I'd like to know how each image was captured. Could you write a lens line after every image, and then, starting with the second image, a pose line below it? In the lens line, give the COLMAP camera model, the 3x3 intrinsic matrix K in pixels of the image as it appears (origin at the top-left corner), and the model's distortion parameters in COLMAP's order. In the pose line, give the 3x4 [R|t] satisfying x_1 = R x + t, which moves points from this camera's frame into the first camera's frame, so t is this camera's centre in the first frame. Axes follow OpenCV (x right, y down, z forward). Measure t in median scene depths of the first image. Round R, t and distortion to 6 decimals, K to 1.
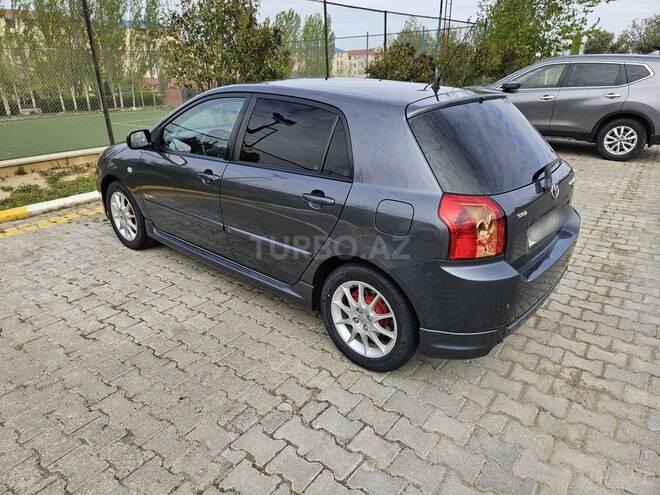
lens RADIAL K [[443.6, 0, 329.3], [0, 443.6, 249.7], [0, 0, 1]] dist [0.055536, -0.032175]
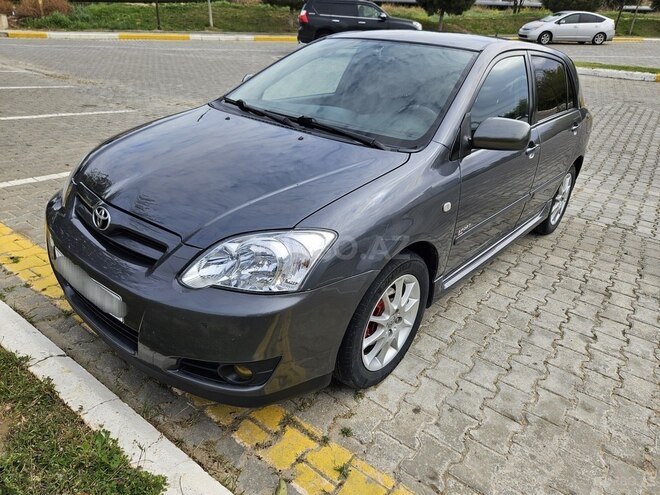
lens RADIAL K [[443.1, 0, 337.8], [0, 443.1, 249.9], [0, 0, 1]] dist [0.071196, -0.059209]
pose [[-0.010952, -0.427132, 0.904123, -1.253700], [0.319160, 0.855391, 0.407976, -0.519691], [-0.947638, 0.293028, 0.126955, 1.420507]]
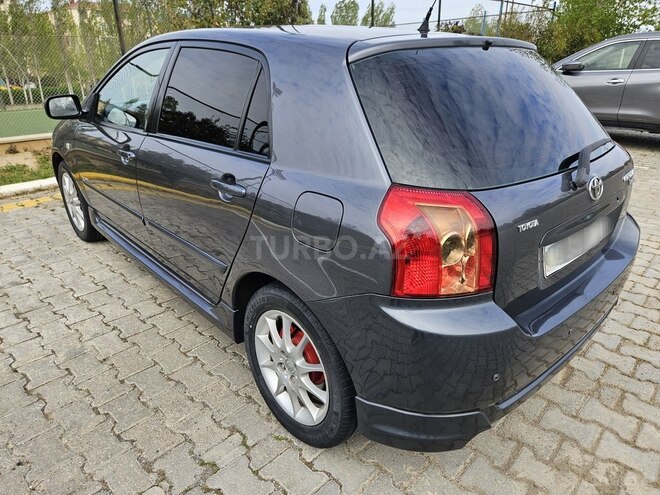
lens RADIAL K [[443.1, 0, 332.9], [0, 443.1, 248.1], [0, 0, 1]] dist [0.071196, -0.059209]
pose [[0.993290, 0.049890, -0.104332, 0.181473], [-0.048669, 0.998714, 0.014219, -0.033963], [0.104907, -0.009046, 0.994441, 0.292728]]
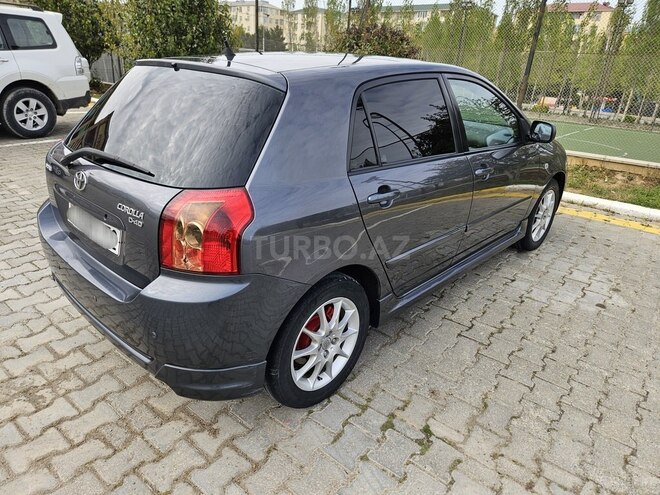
lens RADIAL K [[443.1, 0, 326.0], [0, 443.1, 249.6], [0, 0, 1]] dist [0.071196, -0.059209]
pose [[-0.048799, 0.392277, -0.918552, 1.068241], [-0.427133, 0.823118, 0.374212, -0.432179], [0.902871, 0.410605, 0.127387, 1.152964]]
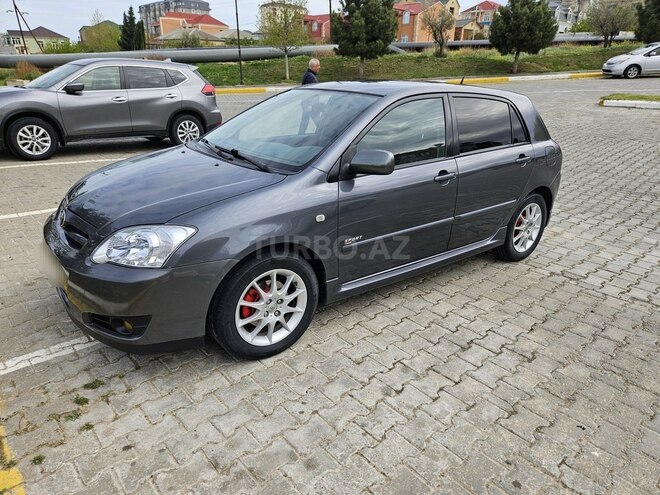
lens RADIAL K [[443.1, 0, 332.3], [0, 443.1, 250.3], [0, 0, 1]] dist [0.071196, -0.059209]
pose [[0.193028, -0.347985, 0.917413, -1.414726], [0.351134, 0.897574, 0.266580, -0.403636], [-0.916212, 0.270678, 0.295447, 1.060133]]
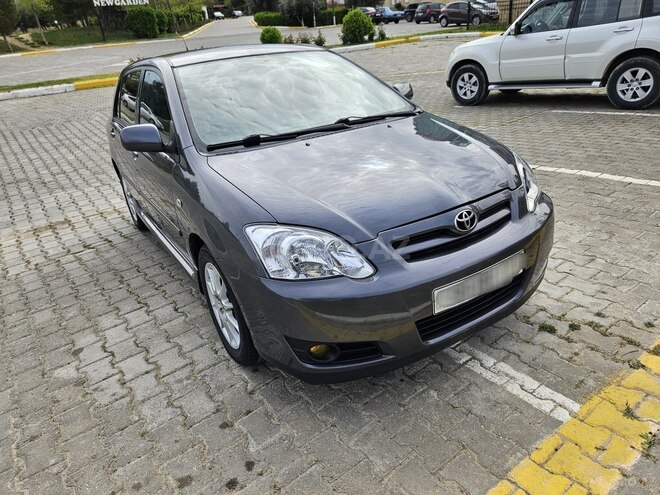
lens RADIAL K [[443.1, 0, 332.3], [0, 443.1, 247.0], [0, 0, 1]] dist [0.071196, -0.059209]
pose [[-0.952108, -0.034521, 0.303805, -0.699185], [0.201675, 0.675920, 0.708843, -0.884429], [-0.229818, 0.736166, -0.636587, 2.273419]]
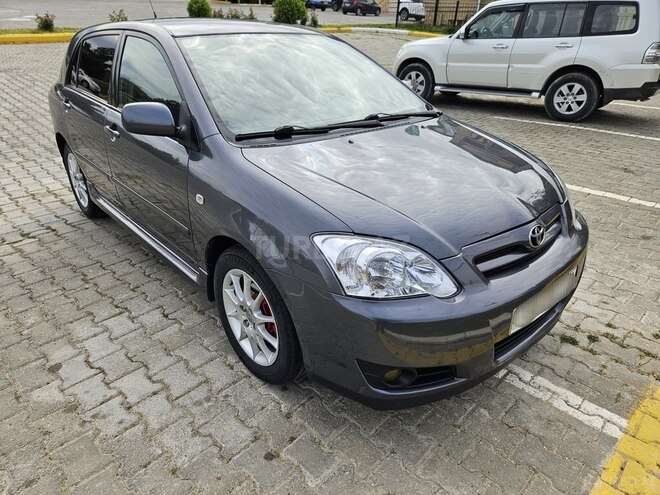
lens RADIAL K [[443.1, 0, 326.3], [0, 443.1, 251.5], [0, 0, 1]] dist [0.071196, -0.059209]
pose [[-0.989240, -0.073107, 0.126727, -0.475518], [0.048504, 0.653326, 0.755521, -0.885247], [-0.138028, 0.753538, -0.642750, 2.246886]]
